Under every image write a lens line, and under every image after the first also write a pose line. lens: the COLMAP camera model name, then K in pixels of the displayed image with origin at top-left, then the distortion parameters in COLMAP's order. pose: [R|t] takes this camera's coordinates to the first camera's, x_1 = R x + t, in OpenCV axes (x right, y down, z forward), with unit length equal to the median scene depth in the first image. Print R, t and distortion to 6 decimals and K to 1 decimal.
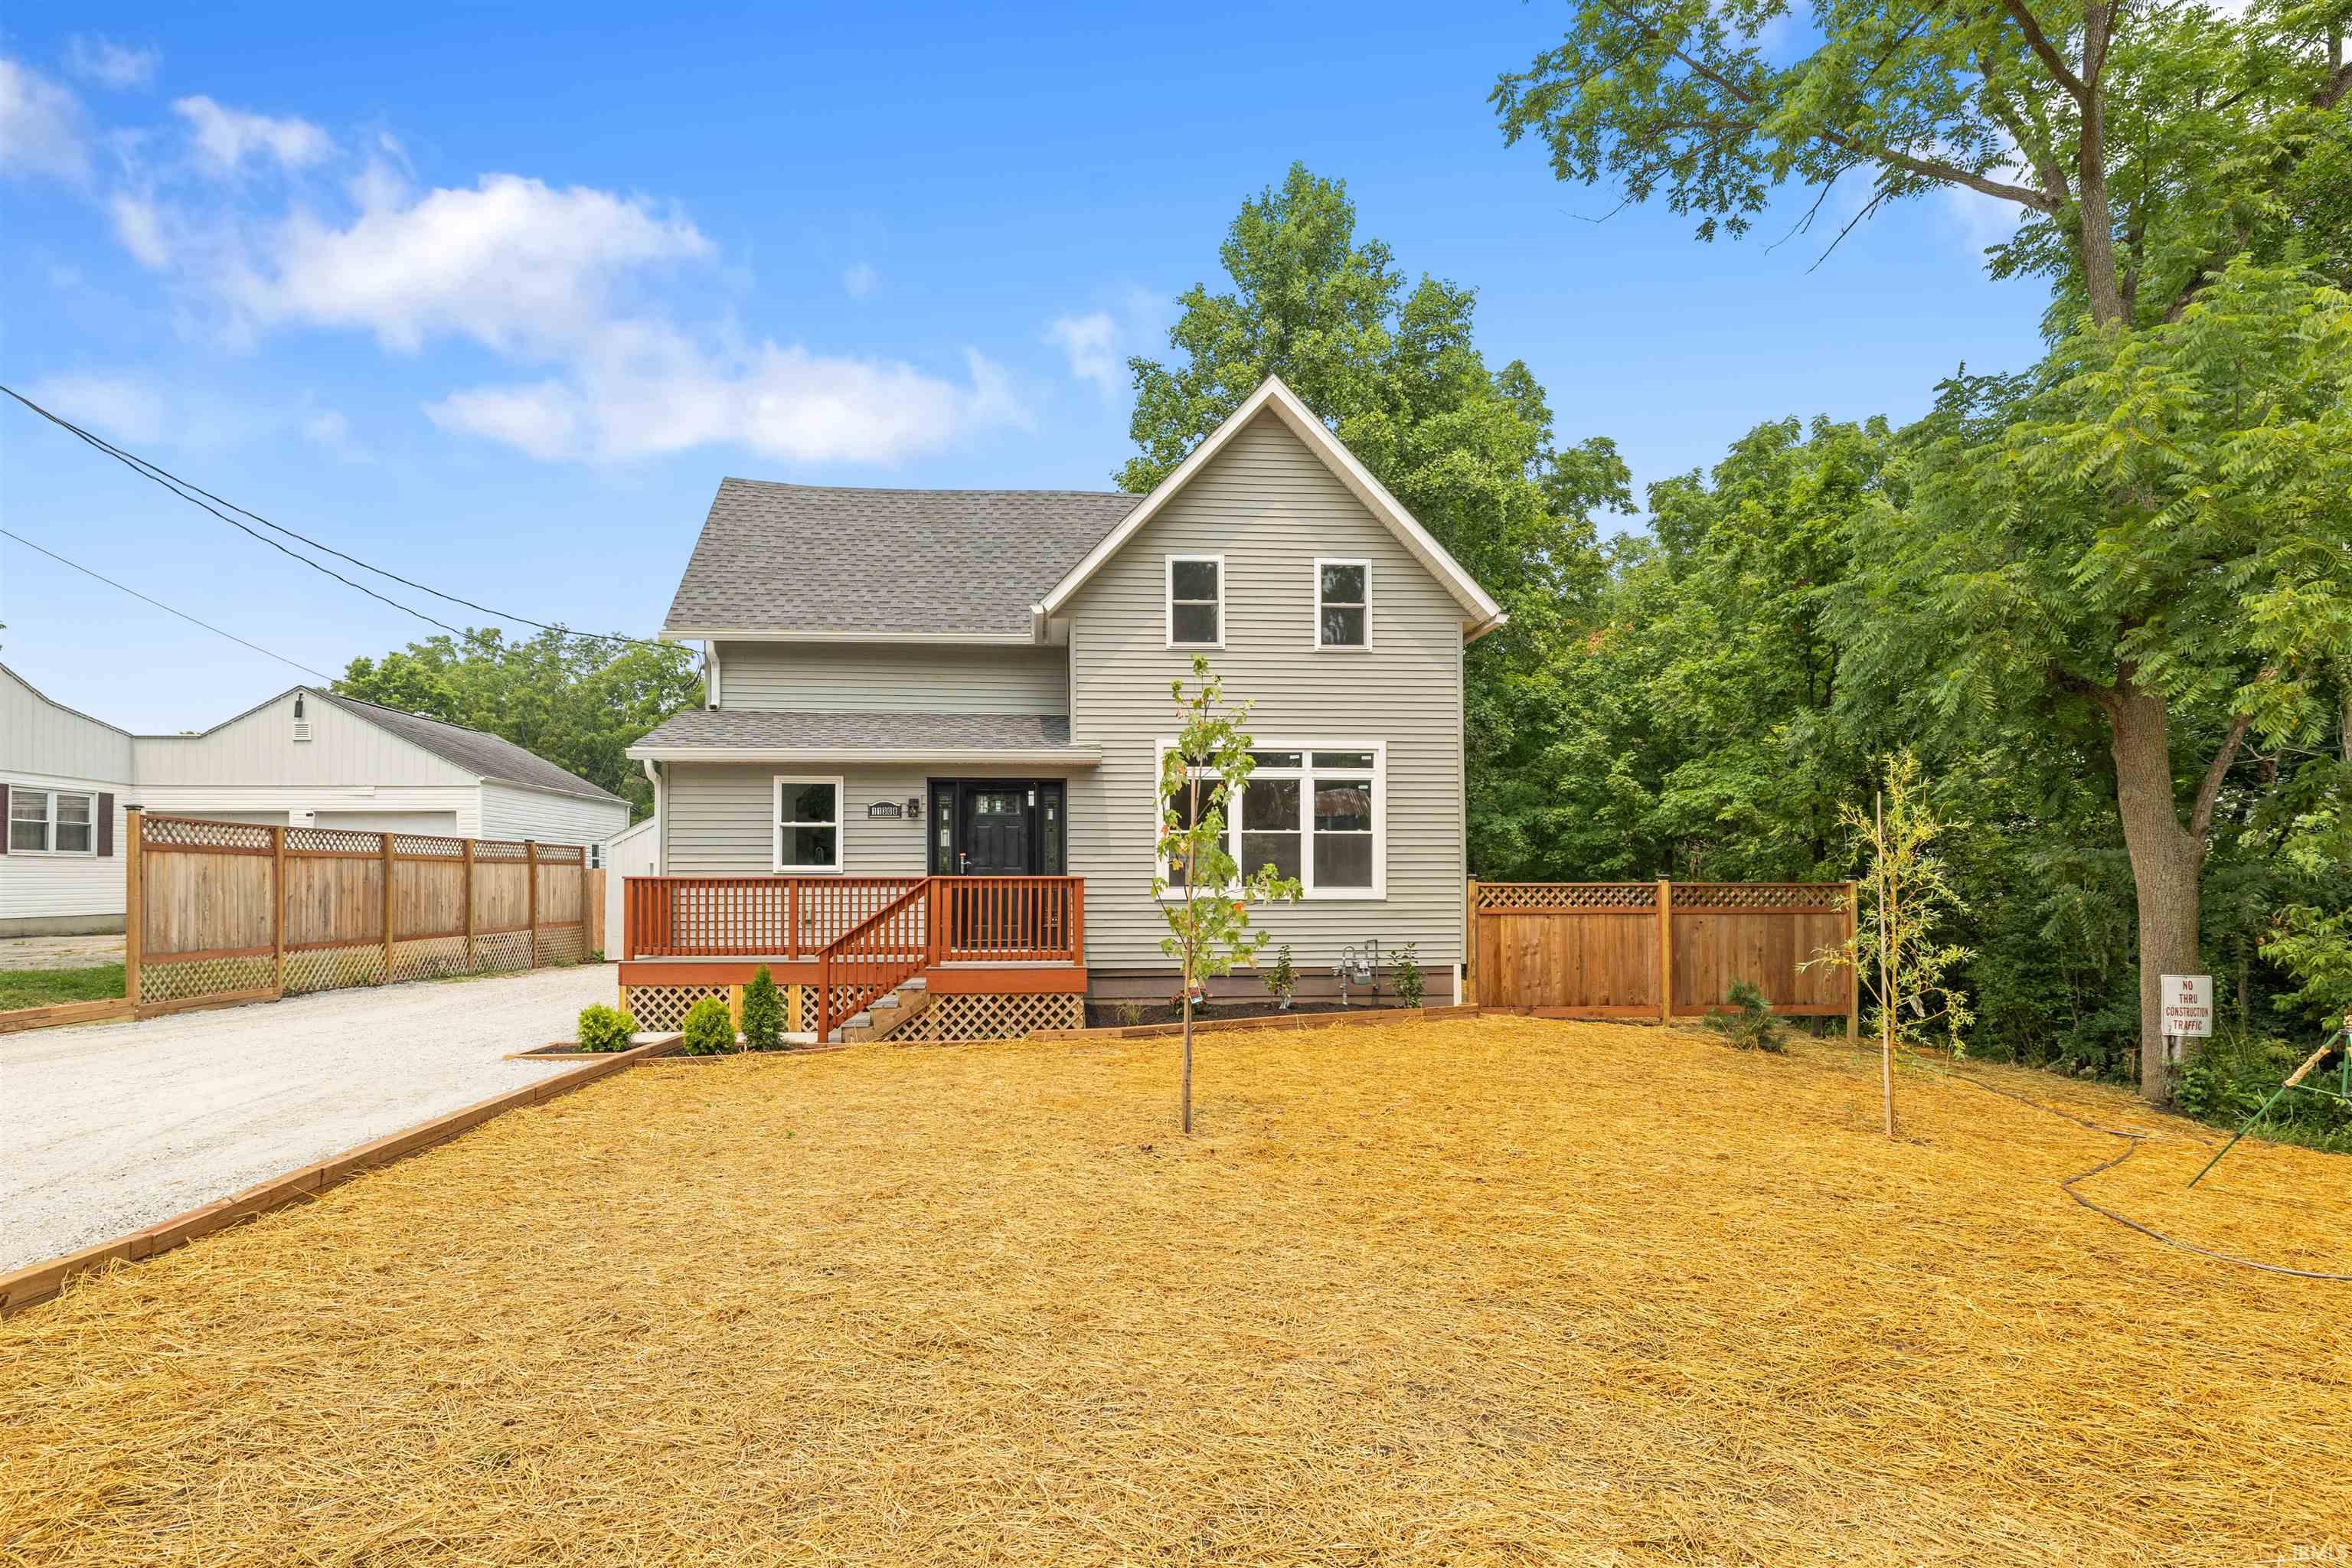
lens RADIAL K [[1240.8, 0, 1173.5], [0, 1240.8, 782.0], [0, 0, 1]] dist [-0.001086, -0.000588]
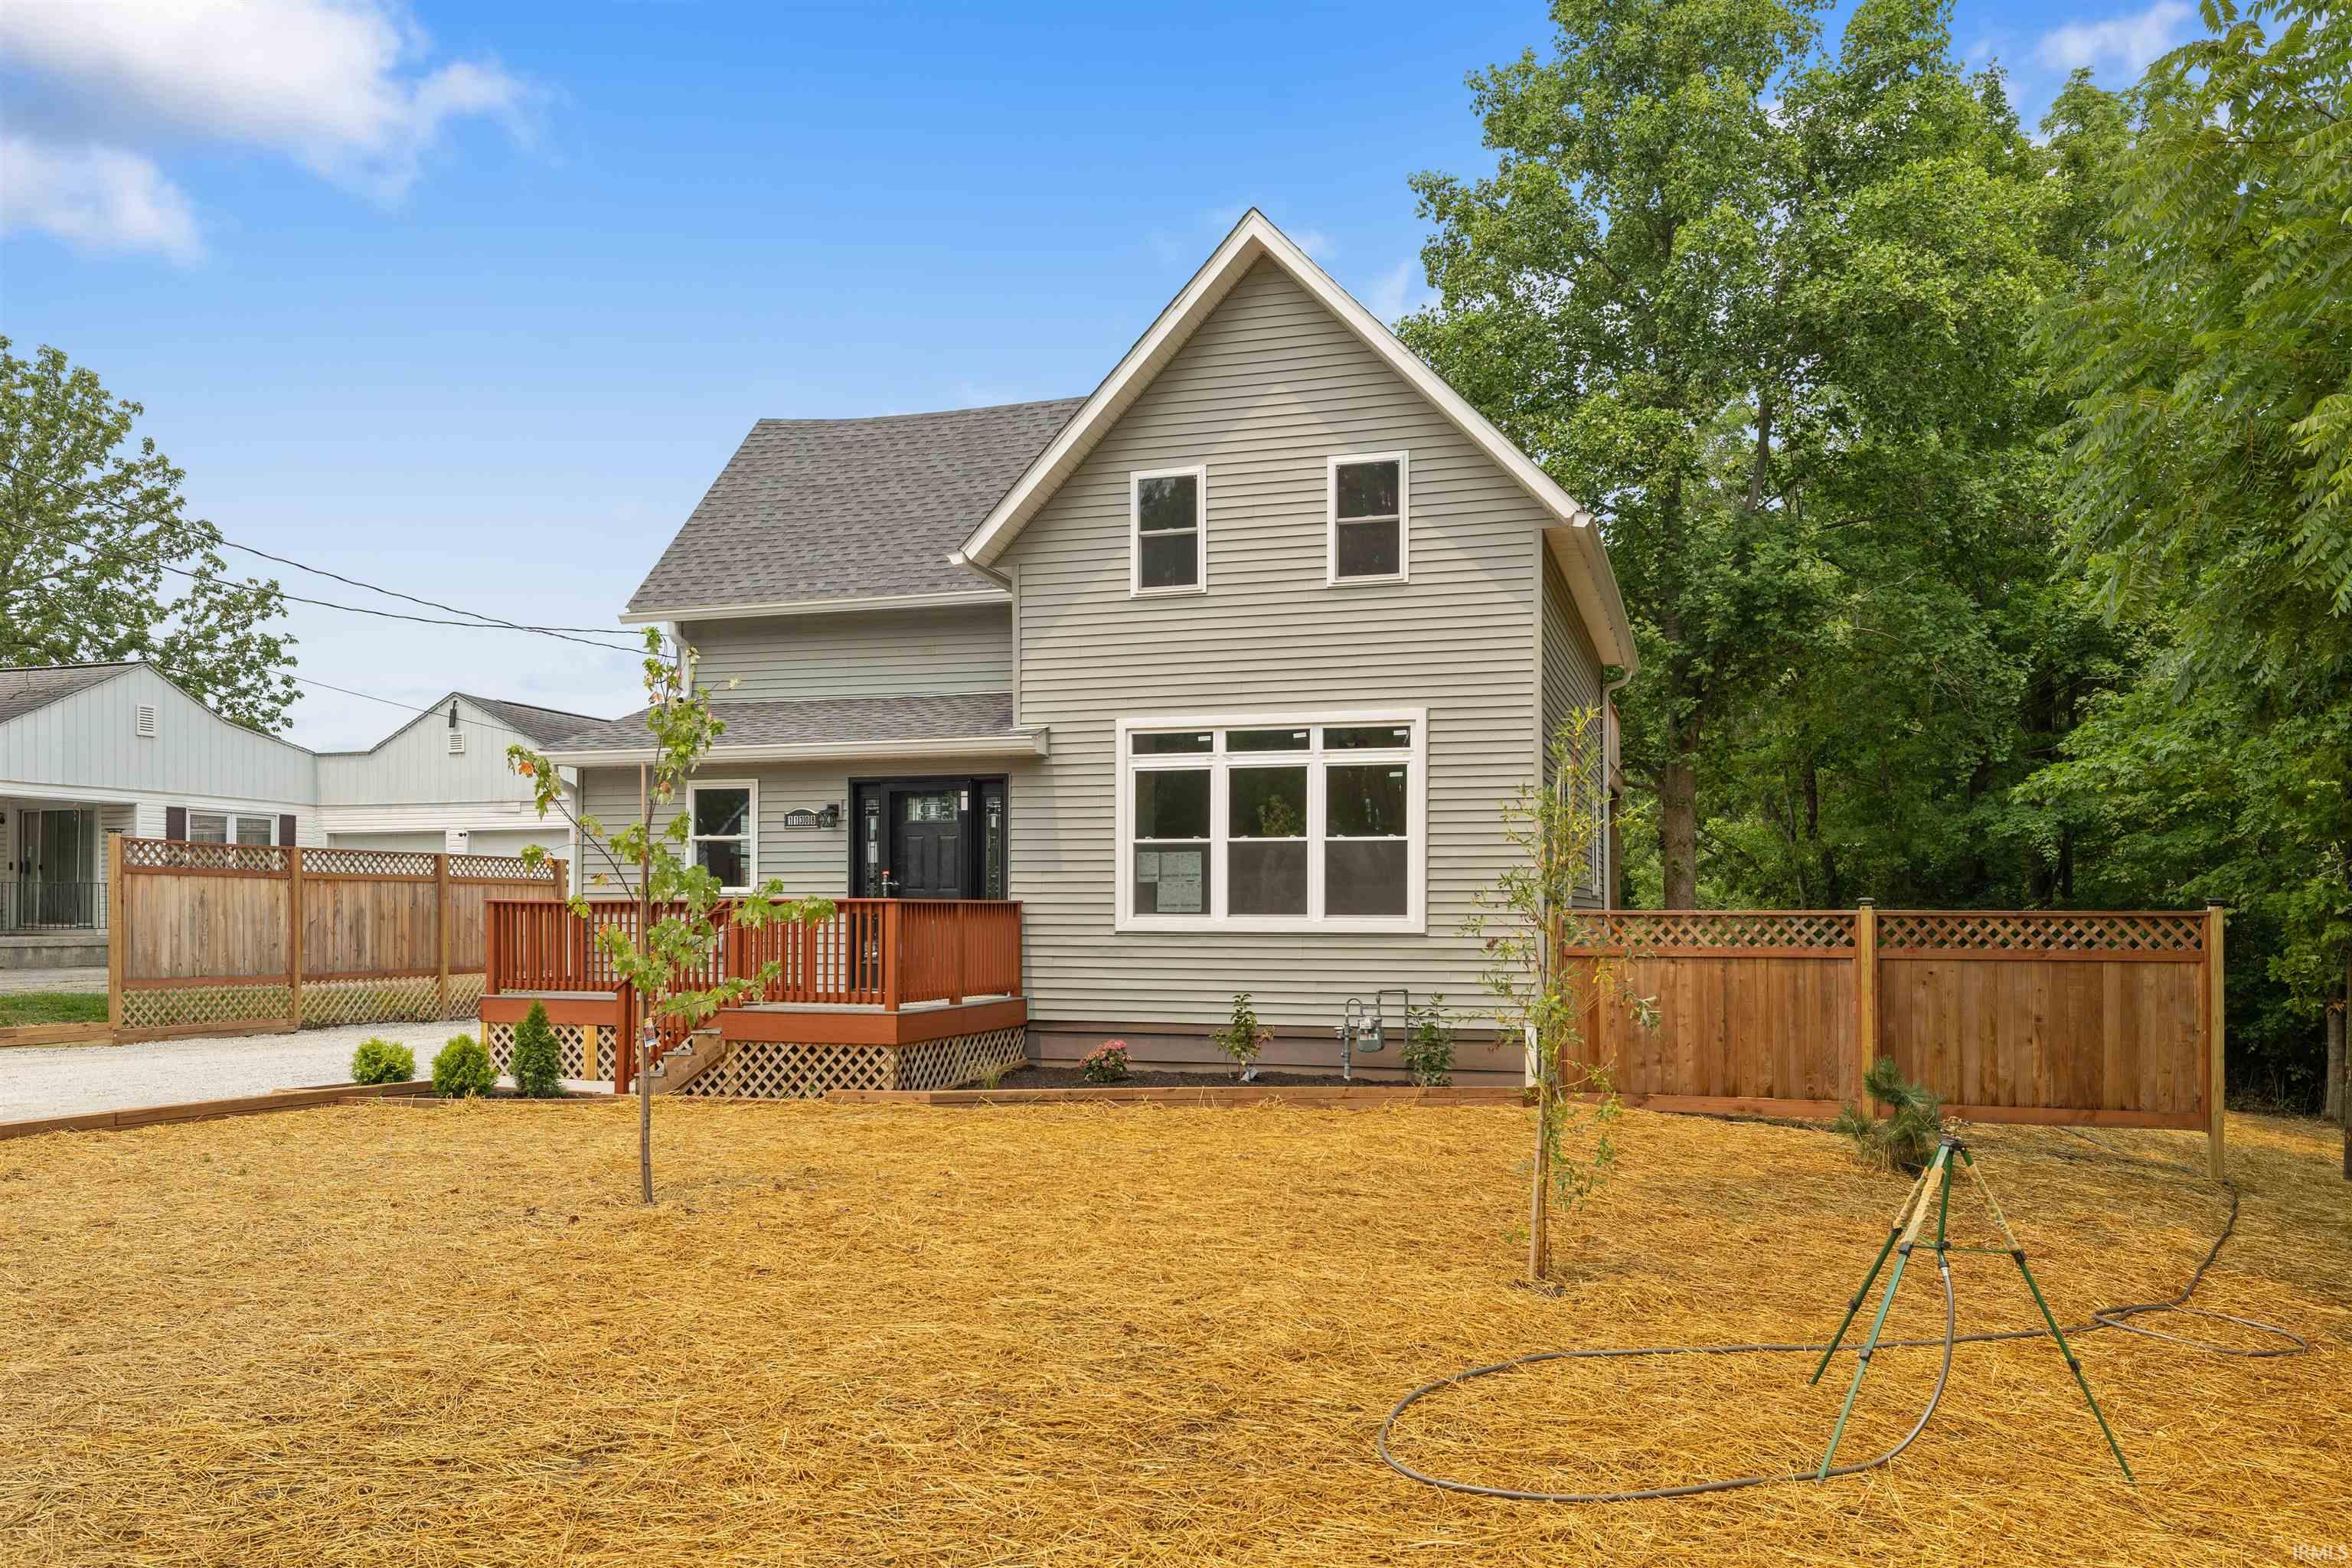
lens RADIAL K [[1754.6, 0, 1178.9], [0, 1754.6, 797.0], [0, 0, 1]] dist [-0.003687, 0.002986]
pose [[0.924142, -0.022553, -0.381384, 0.426565], [0.027238, 0.999605, 0.006889, 0.006757], [0.381078, -0.016754, 0.924391, 0.027561]]
